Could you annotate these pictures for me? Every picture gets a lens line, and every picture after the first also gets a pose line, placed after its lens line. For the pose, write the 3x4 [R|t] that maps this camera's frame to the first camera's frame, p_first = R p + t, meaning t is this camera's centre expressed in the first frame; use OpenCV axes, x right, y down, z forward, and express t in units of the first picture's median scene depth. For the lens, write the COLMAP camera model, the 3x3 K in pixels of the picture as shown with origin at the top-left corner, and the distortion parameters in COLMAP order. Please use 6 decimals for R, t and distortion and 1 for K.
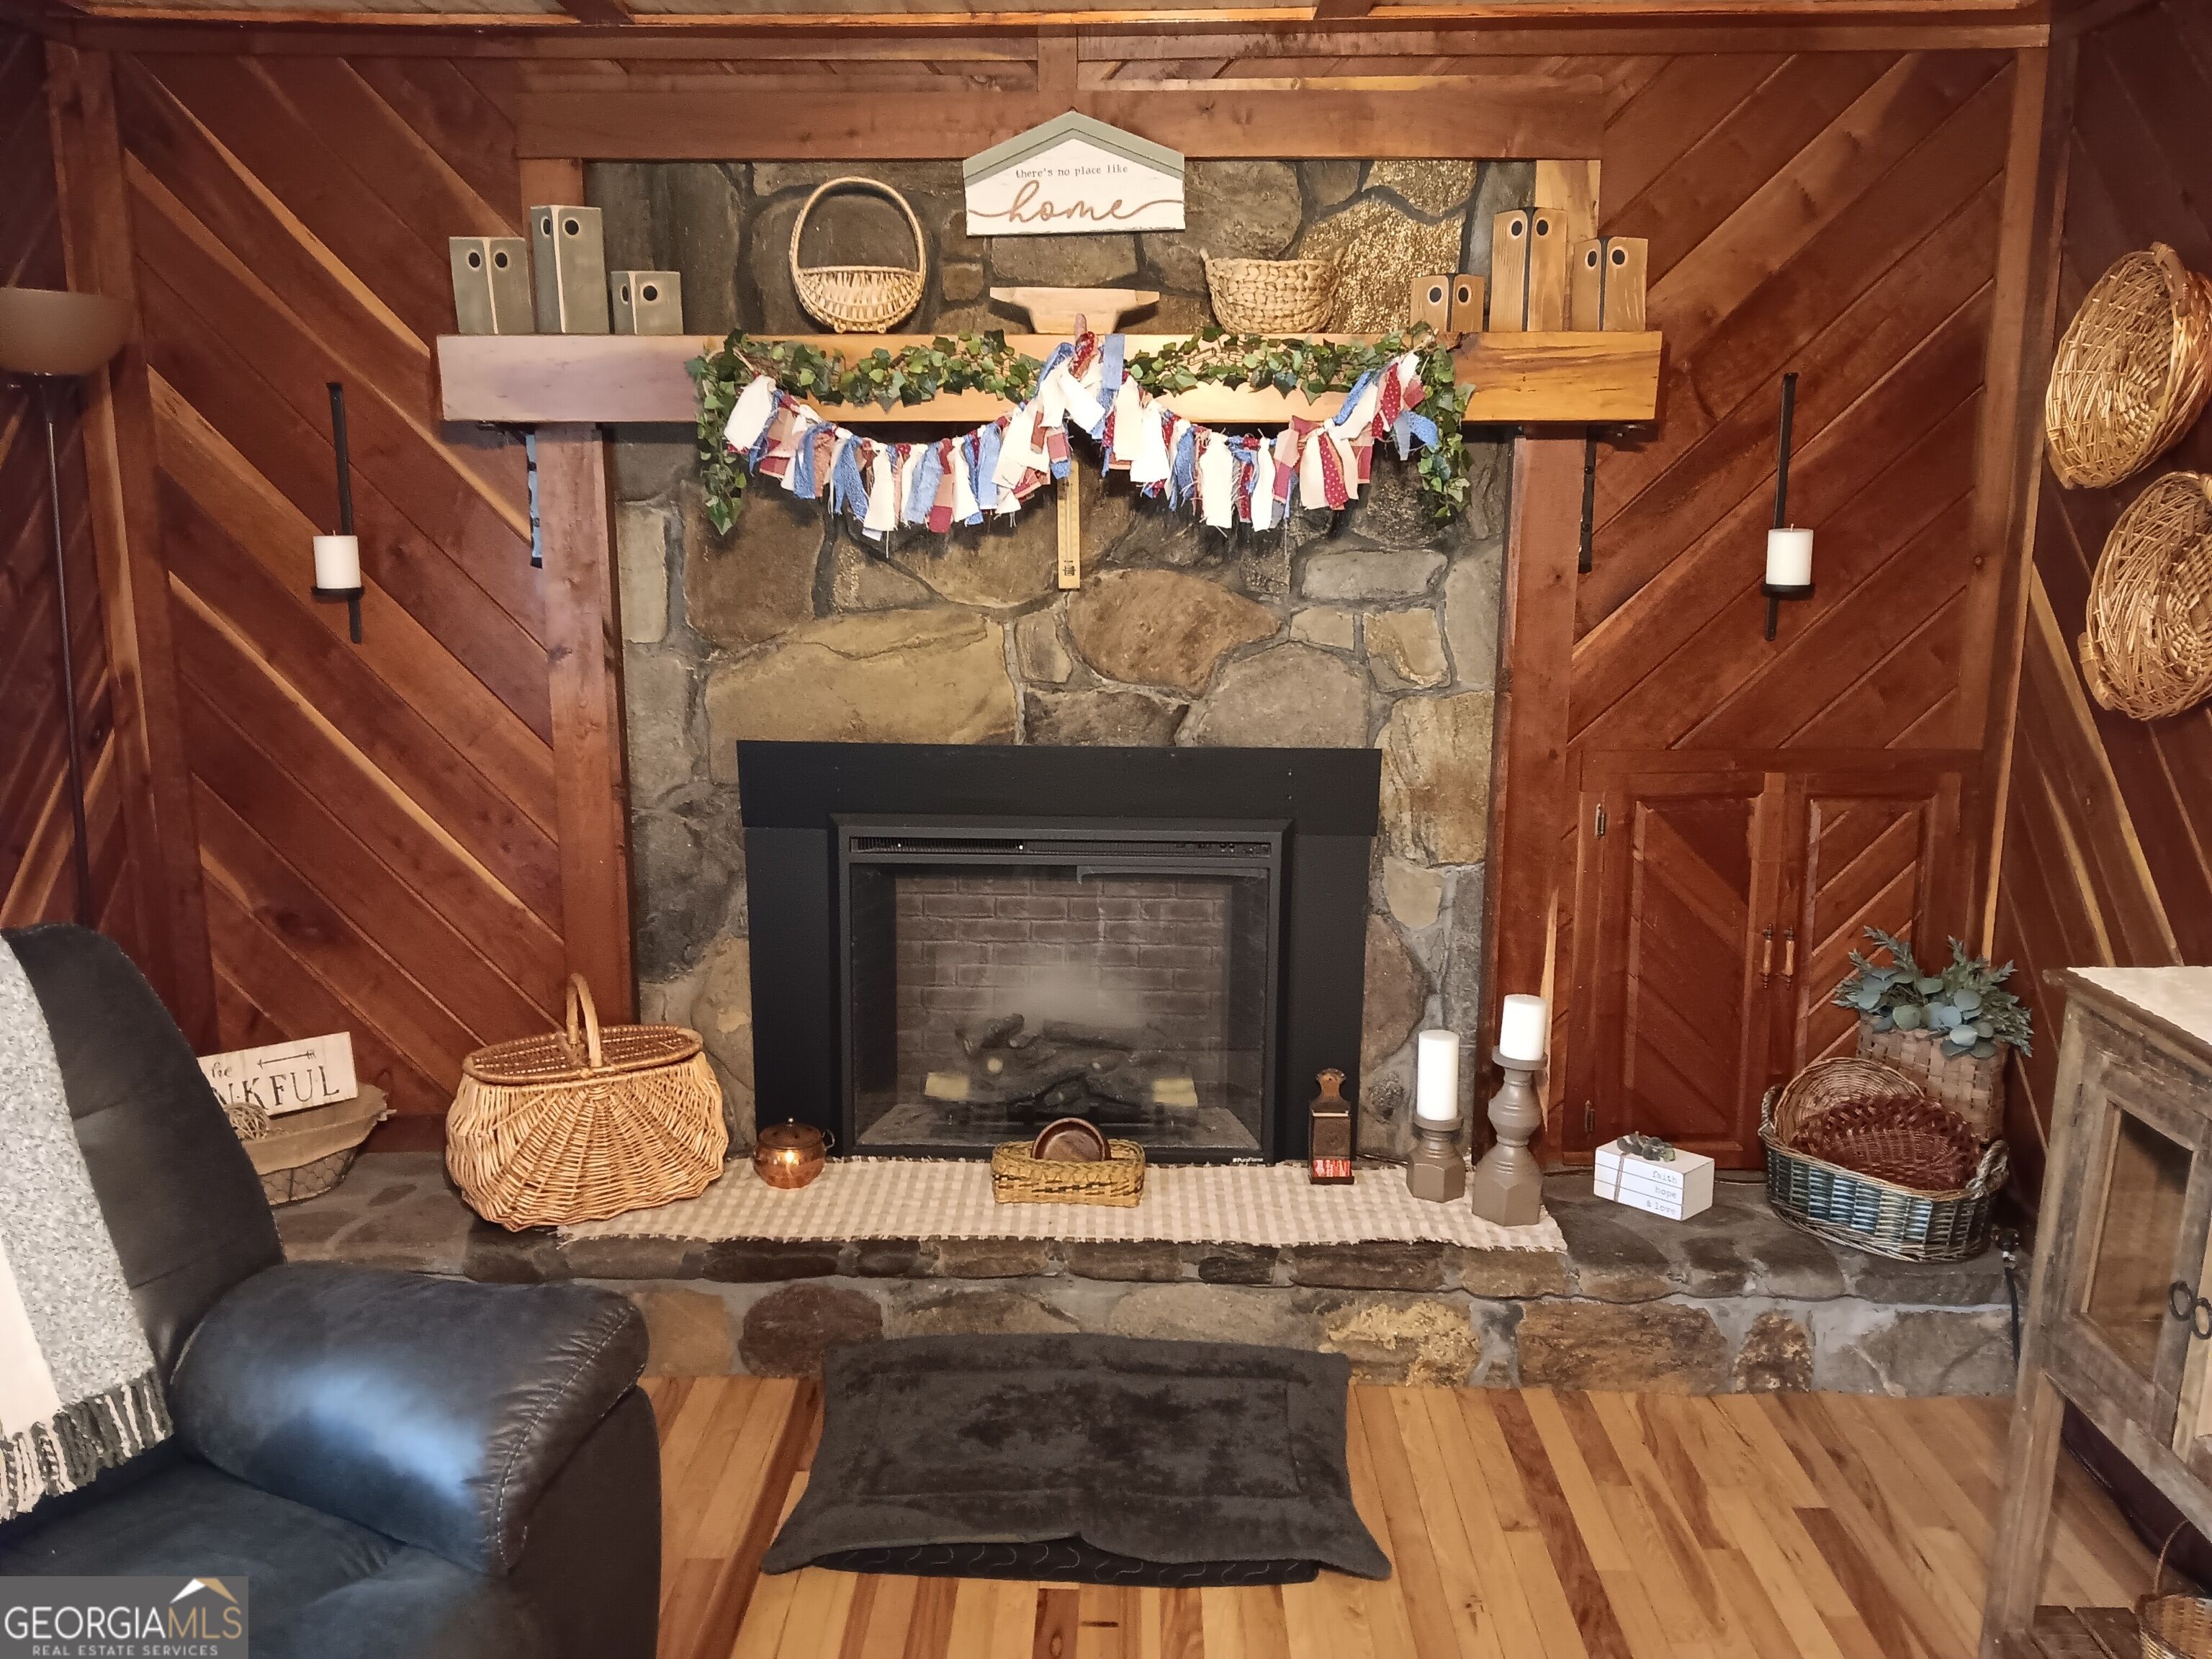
lens RADIAL K [[1684.3, 0, 1106.0], [0, 1684.3, 829.5], [0, 0, 1]] dist [0.125403, -0.224464]
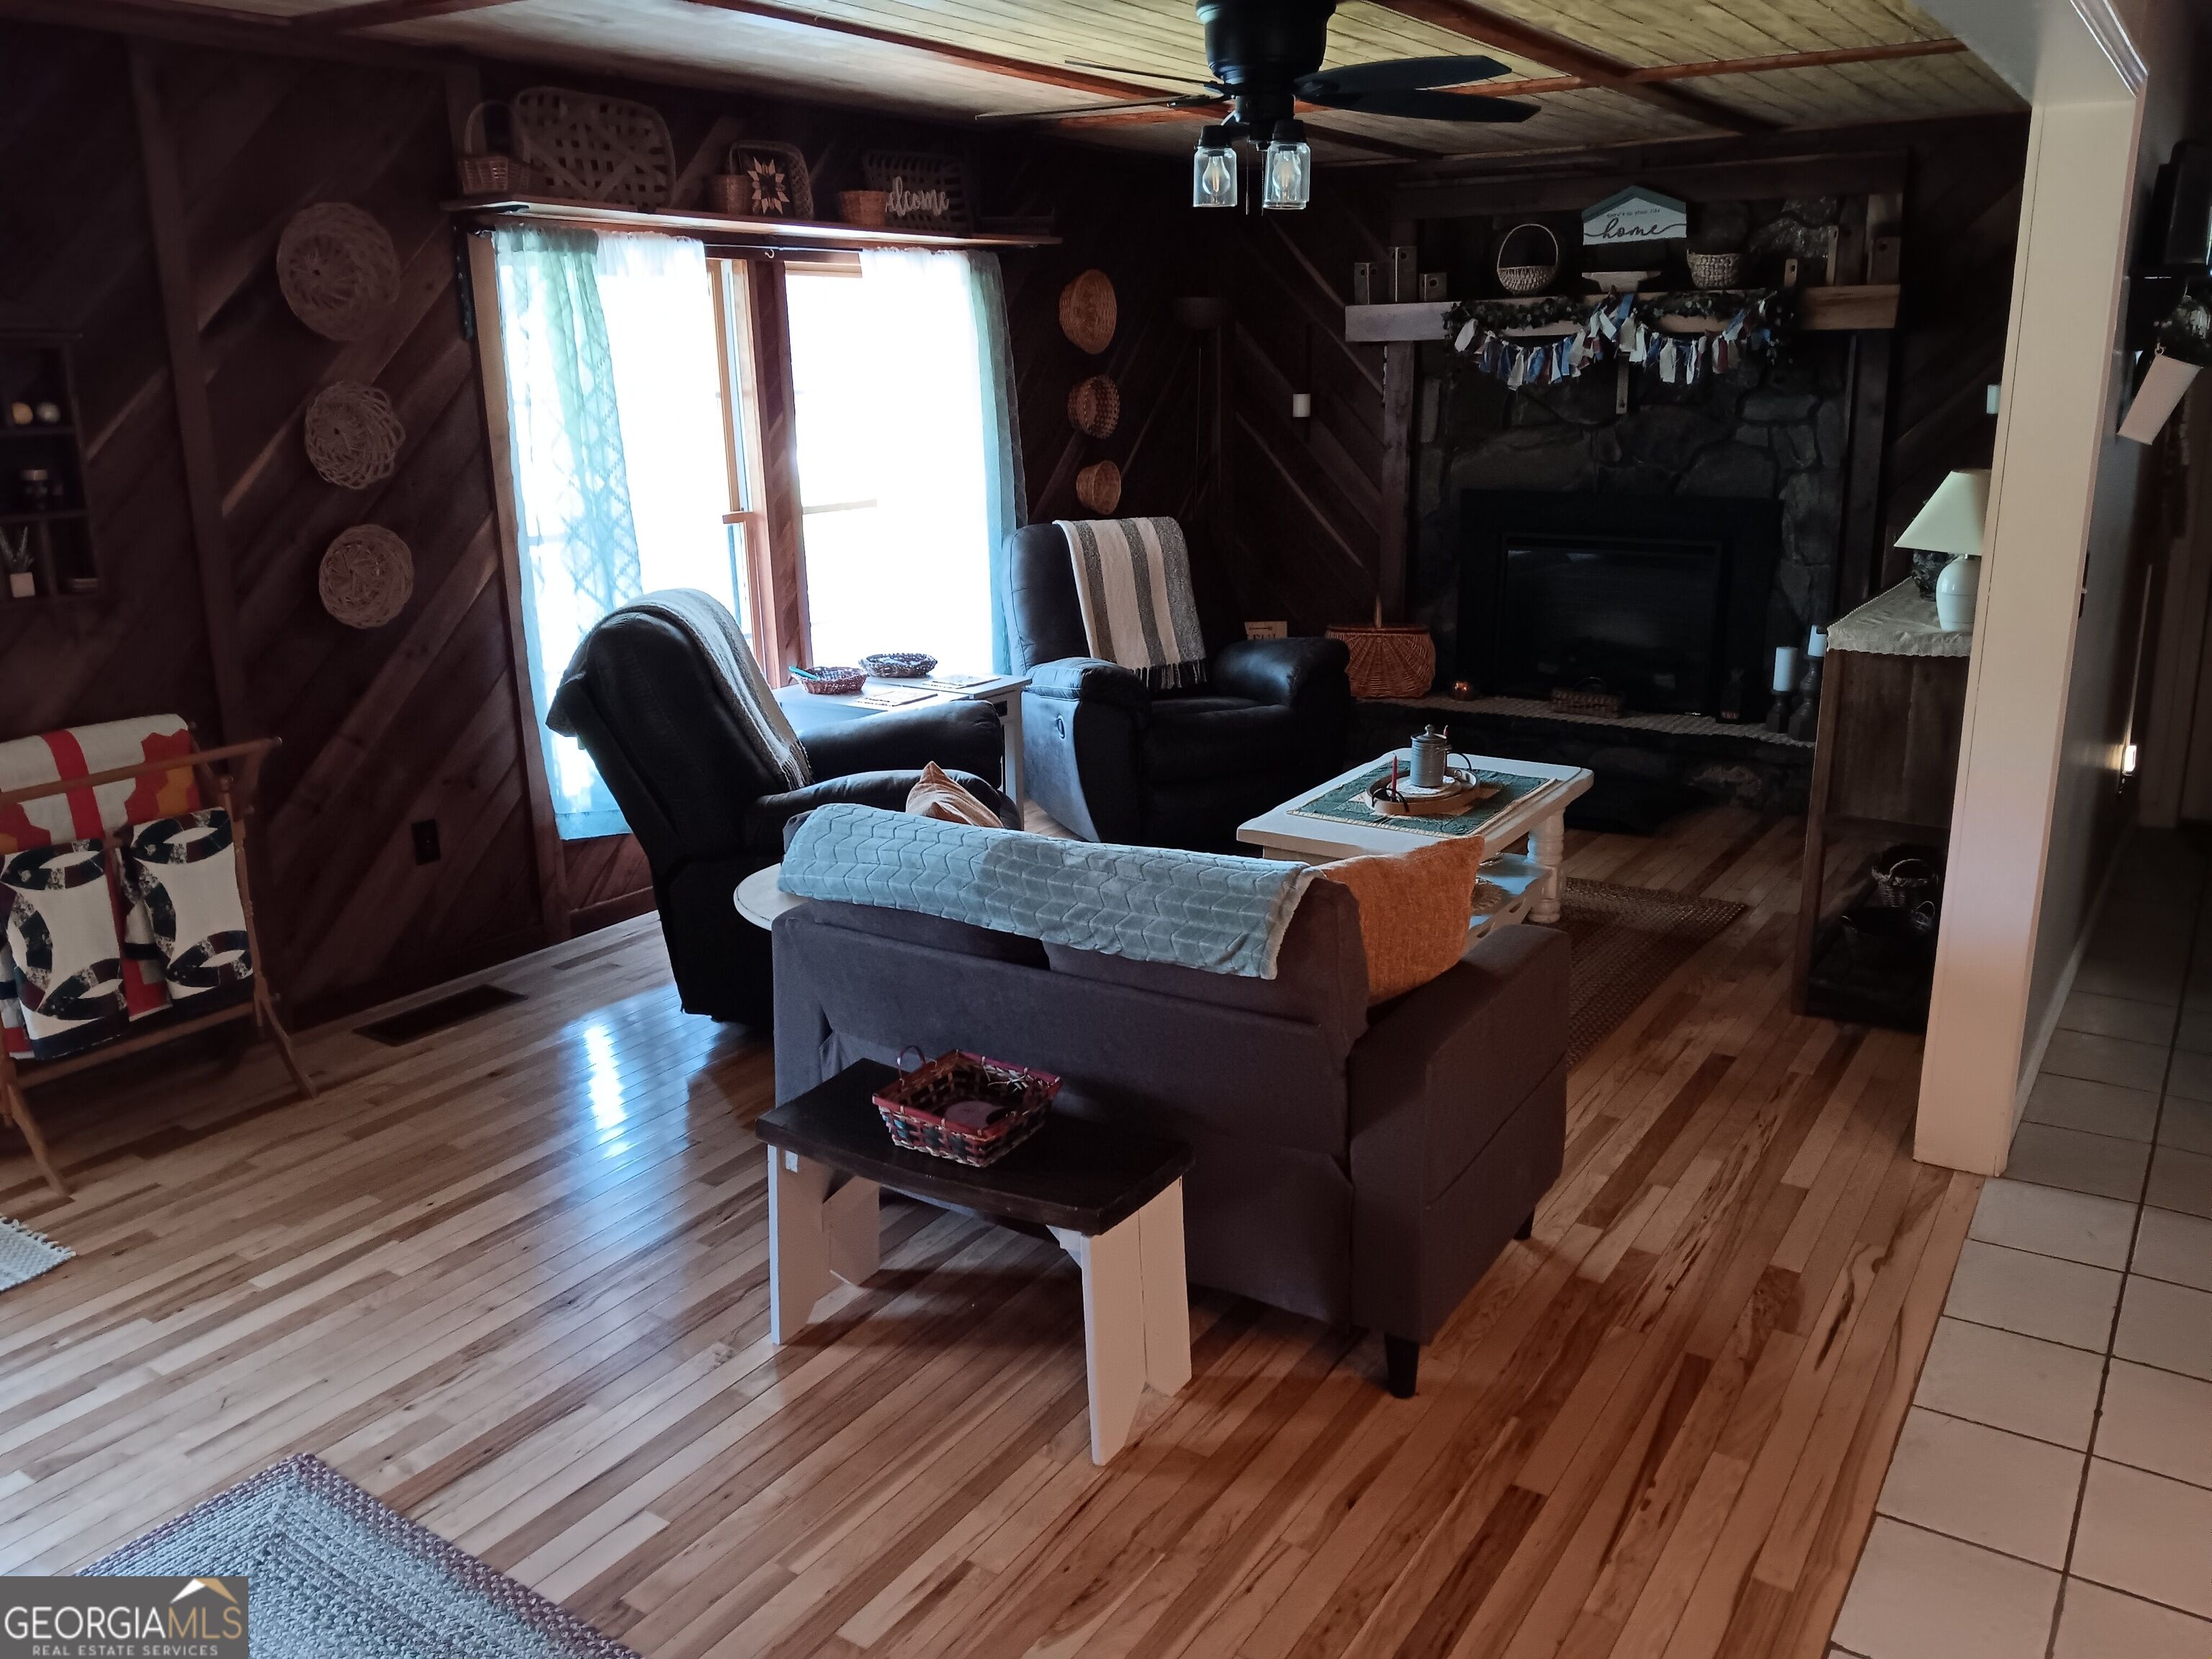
lens RADIAL K [[1748.2, 0, 1106.0], [0, 1748.2, 829.5], [0, 0, 1]] dist [0.008212, -0.074245]
pose [[0.843232, 0.119628, -0.524070, 0.636677], [-0.088136, 0.992497, 0.084743, 0.235701], [0.530276, -0.025269, 0.847449, -1.154483]]
